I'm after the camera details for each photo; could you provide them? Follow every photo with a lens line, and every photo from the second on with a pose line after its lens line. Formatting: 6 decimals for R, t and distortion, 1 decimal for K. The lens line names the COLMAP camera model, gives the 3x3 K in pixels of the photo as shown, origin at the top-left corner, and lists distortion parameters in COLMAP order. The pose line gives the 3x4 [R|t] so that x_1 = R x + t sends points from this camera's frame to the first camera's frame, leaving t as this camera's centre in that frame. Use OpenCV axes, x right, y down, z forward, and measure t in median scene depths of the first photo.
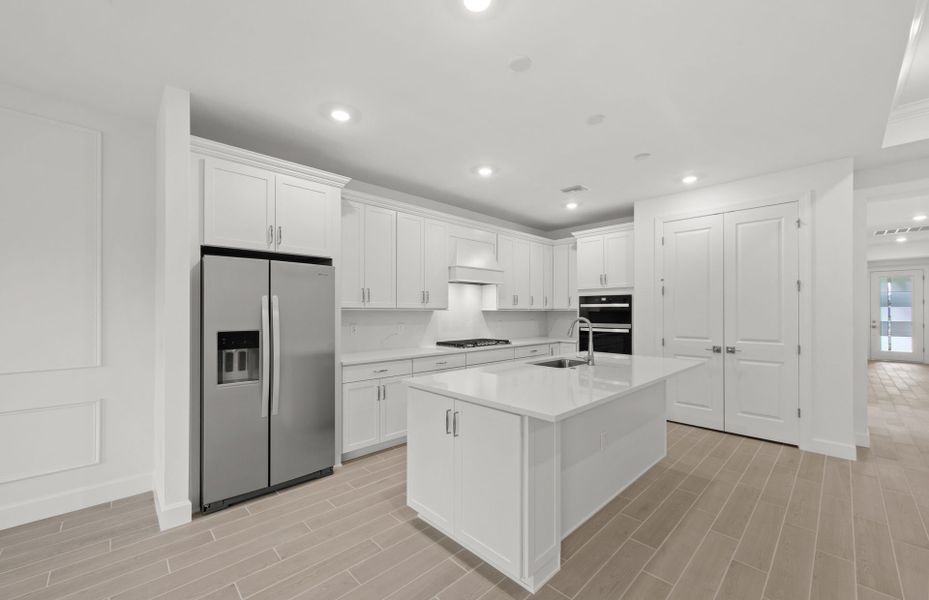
lens RADIAL K [[363.4, 0, 456.0], [0, 363.4, 308.6], [0, 0, 1]] dist [0.001123, 0.000426]
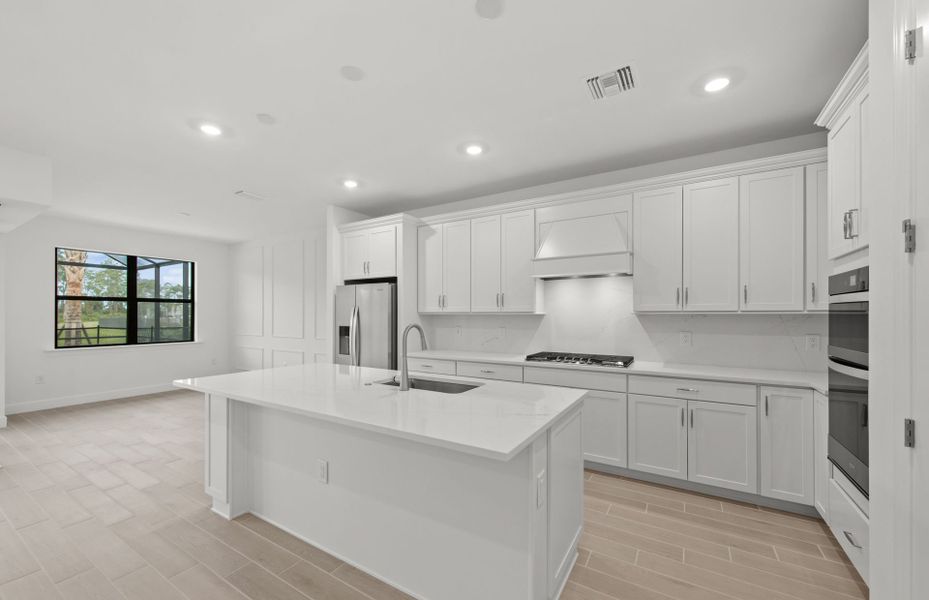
lens RADIAL K [[363.4, 0, 462.5], [0, 363.4, 313.9], [0, 0, 1]] dist [0.001123, 0.000426]
pose [[0.264254, -0.003880, -0.964445, 0.793320], [0.005828, 0.999980, -0.002426, 0.005702], [0.964436, -0.004980, 0.264271, 0.669747]]
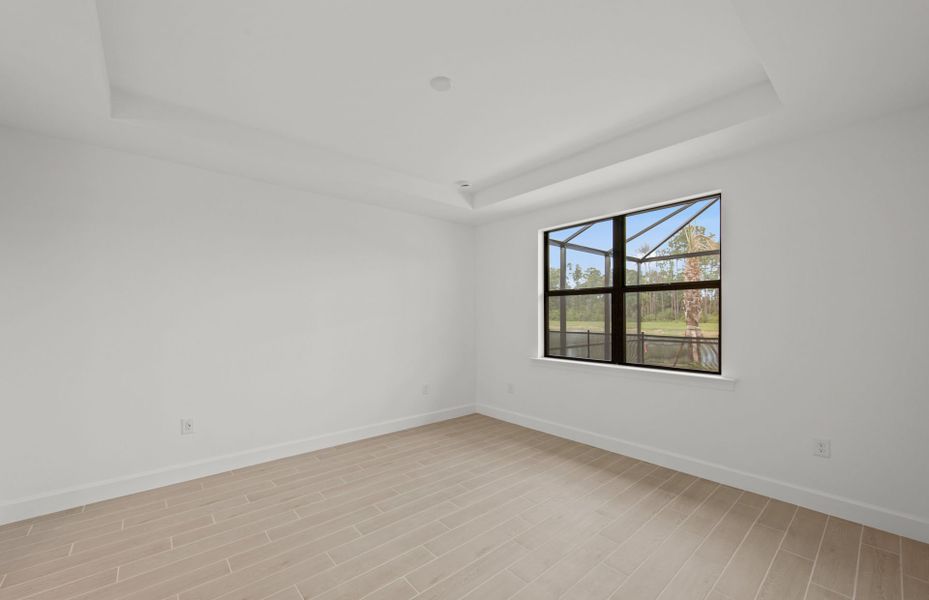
lens RADIAL K [[387.0, 0, 461.0], [0, 387.0, 315.4], [0, 0, 1]] dist [-0.000961, 0.000906]
pose [[-0.998227, 0.001253, 0.059505, -0.684078], [0.001054, 0.999994, -0.003385, 0.001382], [-0.059509, -0.003316, -0.998222, 0.731315]]
